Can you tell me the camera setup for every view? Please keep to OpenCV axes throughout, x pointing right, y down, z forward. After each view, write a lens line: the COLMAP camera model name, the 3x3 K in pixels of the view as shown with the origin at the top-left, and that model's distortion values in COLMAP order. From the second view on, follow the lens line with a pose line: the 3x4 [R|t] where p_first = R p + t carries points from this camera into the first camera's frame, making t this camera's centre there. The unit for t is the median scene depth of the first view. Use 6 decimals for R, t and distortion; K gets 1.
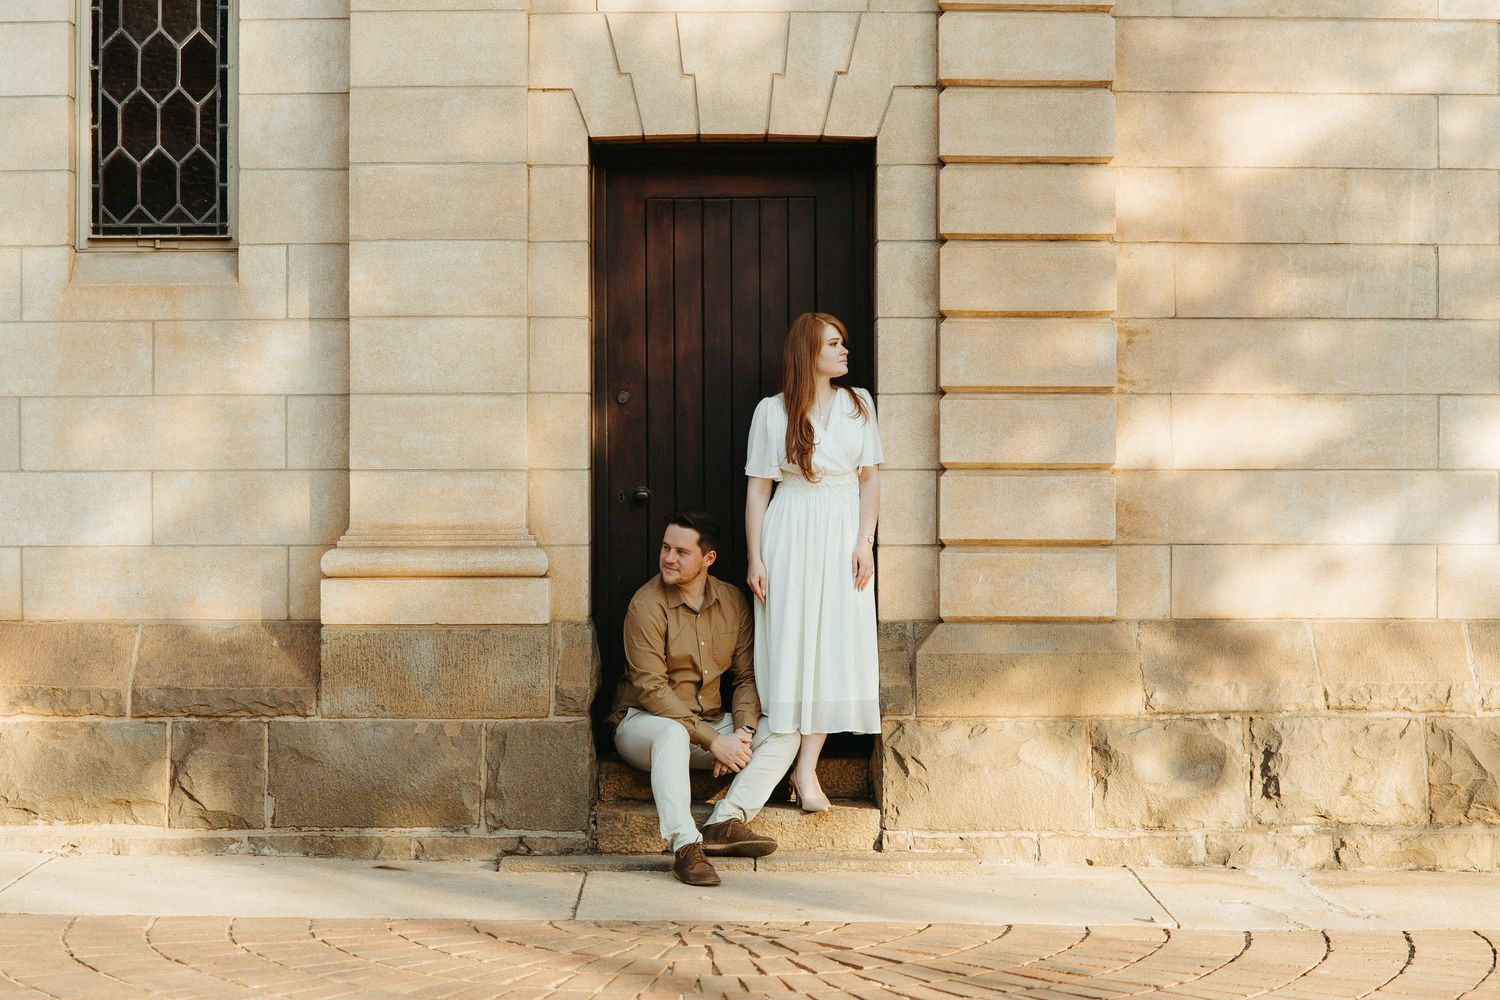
lens RADIAL K [[3030.1, 0, 698.1], [0, 3030.1, 499.9], [0, 0, 1]] dist [-0.194360, 0.202588]
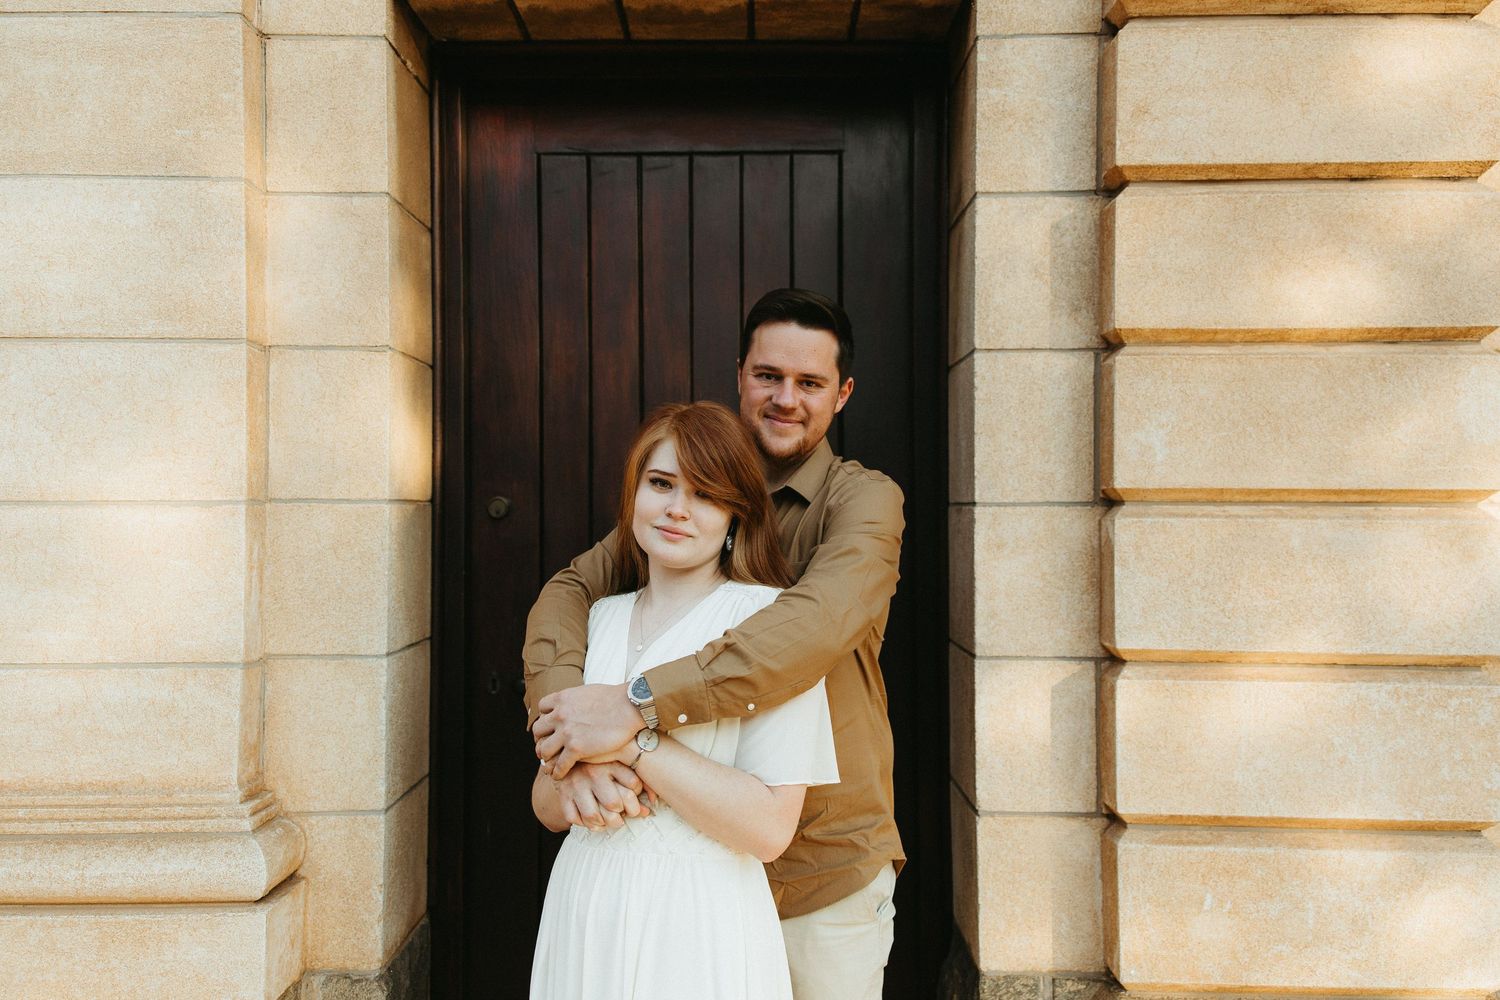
lens RADIAL K [[1466.2, 0, 742.3], [0, 1466.2, 508.7], [0, 0, 1]] dist [0.166890, -0.289630]
pose [[0.999991, 0.001829, 0.003910, 0.020630], [-0.001751, 0.999803, -0.019767, -0.029655], [-0.003946, 0.019760, 0.999797, 0.765460]]
